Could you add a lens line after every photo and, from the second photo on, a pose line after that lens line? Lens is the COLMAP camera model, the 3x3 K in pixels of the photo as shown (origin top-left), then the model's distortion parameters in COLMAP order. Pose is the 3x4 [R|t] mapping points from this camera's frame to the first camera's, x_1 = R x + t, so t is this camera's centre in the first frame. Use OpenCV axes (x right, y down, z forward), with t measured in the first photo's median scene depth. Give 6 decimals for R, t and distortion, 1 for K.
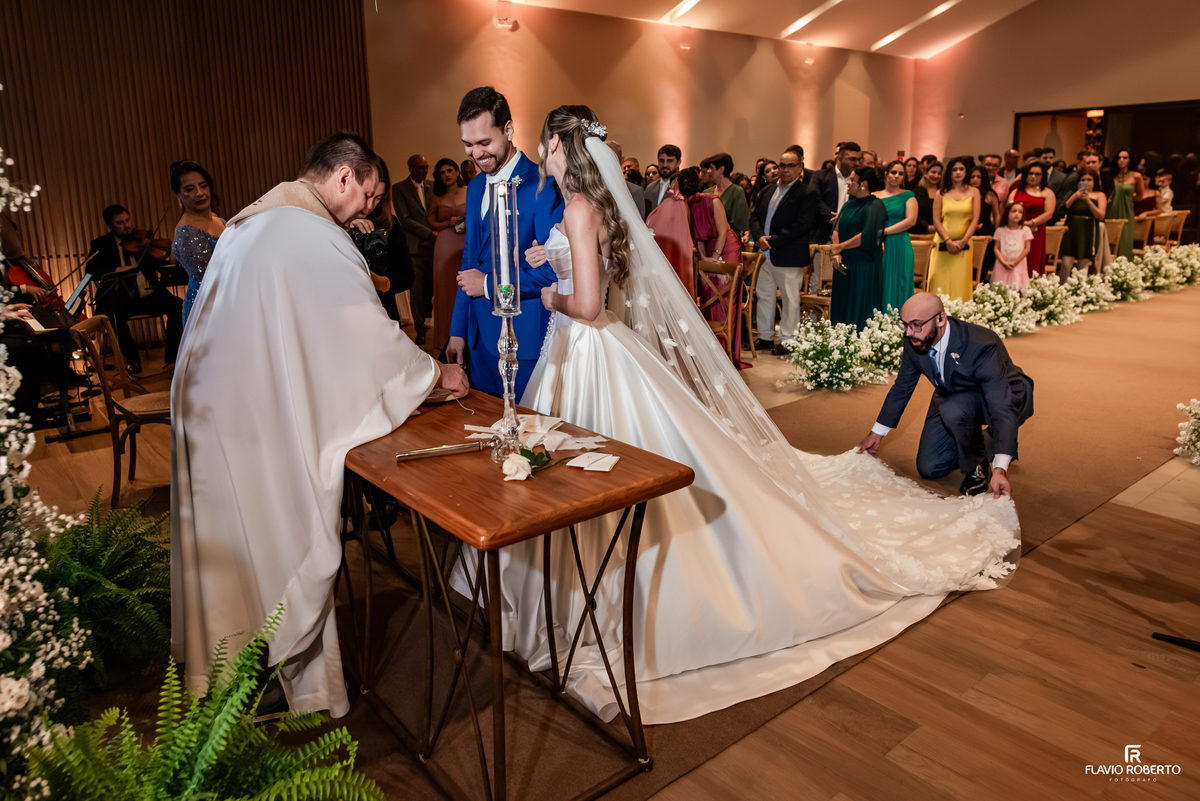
lens RADIAL K [[781.7, 0, 600.7], [0, 781.7, 336.9], [0, 0, 1]] dist [-0.004284, -0.000298]
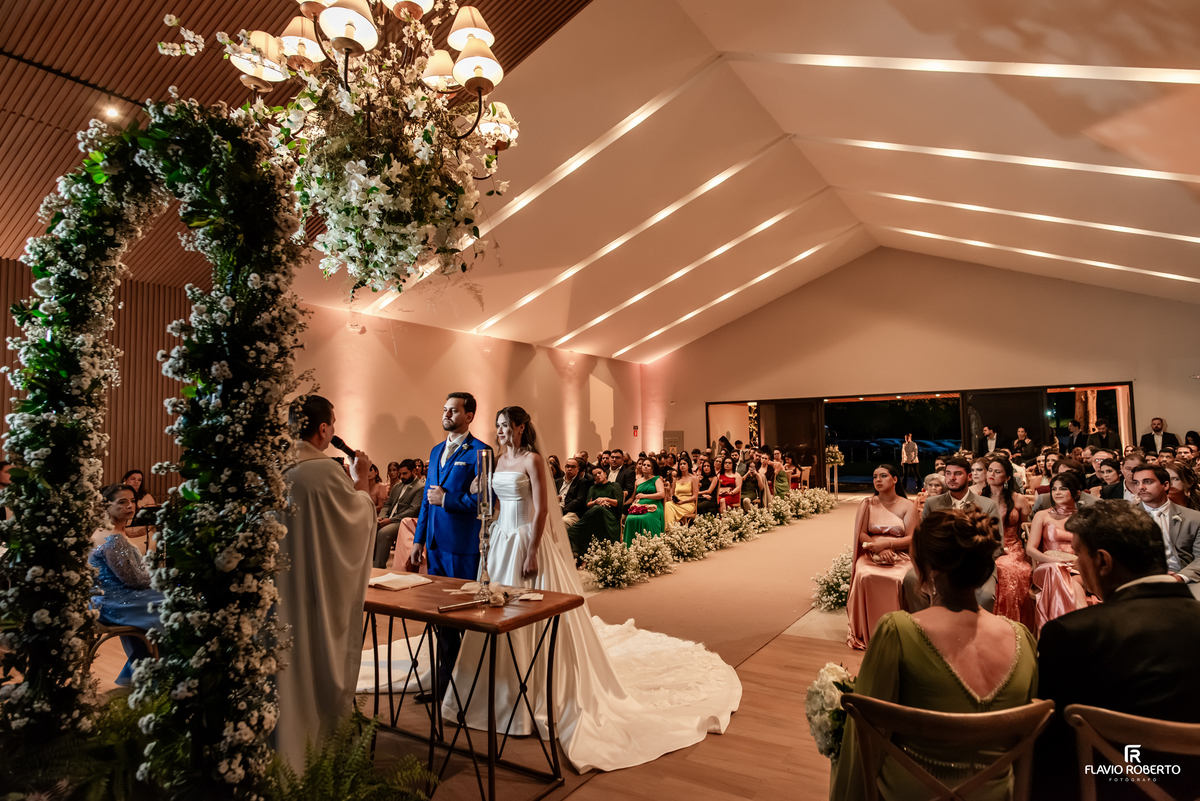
lens RADIAL K [[781.7, 0, 600.7], [0, 781.7, 336.9], [0, 0, 1]] dist [-0.004284, -0.000298]
pose [[0.940127, 0.053108, 0.336662, -0.212391], [0.060057, 0.946516, -0.317019, 0.072519], [-0.335492, 0.318257, 0.886655, -0.379261]]
